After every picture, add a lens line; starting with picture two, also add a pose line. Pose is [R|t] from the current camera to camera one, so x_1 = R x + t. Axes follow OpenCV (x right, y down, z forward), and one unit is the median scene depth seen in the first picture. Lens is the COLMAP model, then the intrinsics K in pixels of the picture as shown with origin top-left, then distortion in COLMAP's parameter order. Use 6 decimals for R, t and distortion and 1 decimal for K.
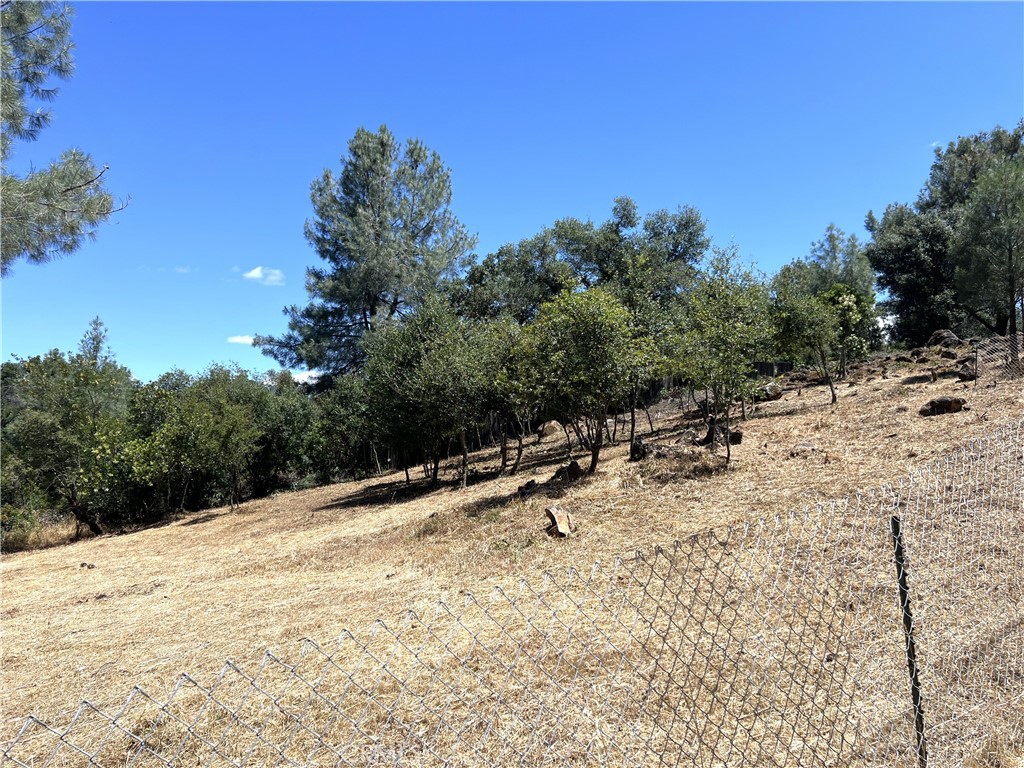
lens RADIAL K [[784.6, 0, 507.1], [0, 784.6, 384.8], [0, 0, 1]] dist [0.038320, -0.033859]
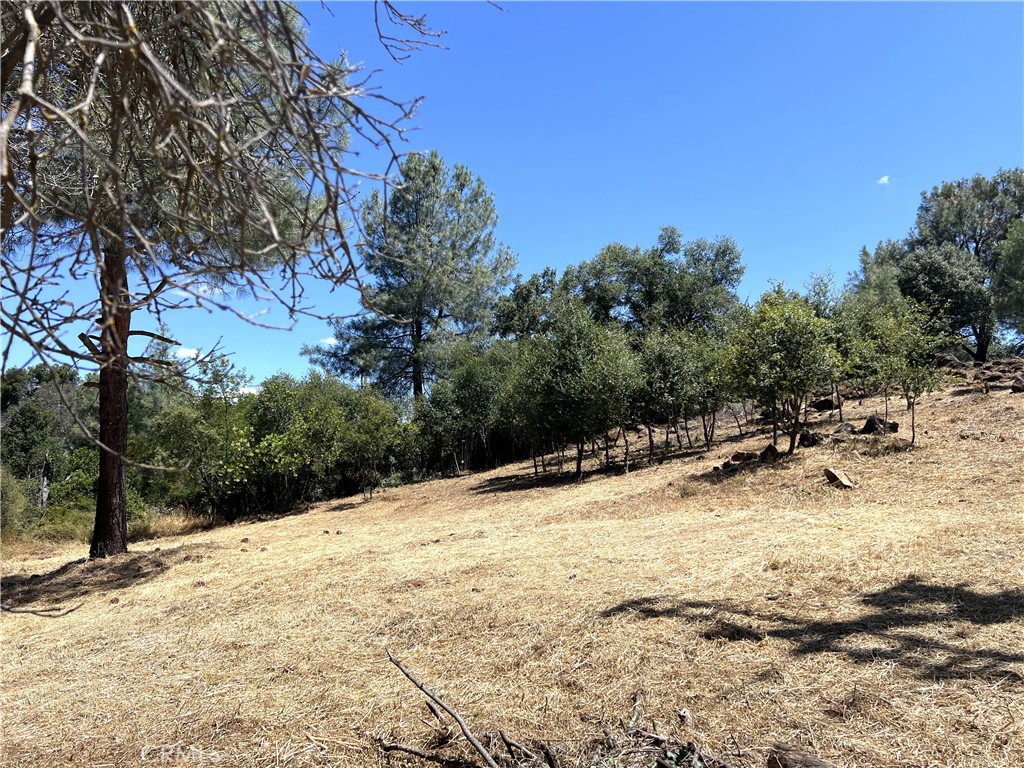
lens RADIAL K [[784.6, 0, 516.5], [0, 784.6, 382.7], [0, 0, 1]] dist [0.038320, -0.033859]
pose [[0.996850, 0.019910, 0.076766, -0.125417], [-0.017646, 0.999392, -0.030065, 0.014307], [-0.077318, 0.028616, 0.996596, -0.059984]]
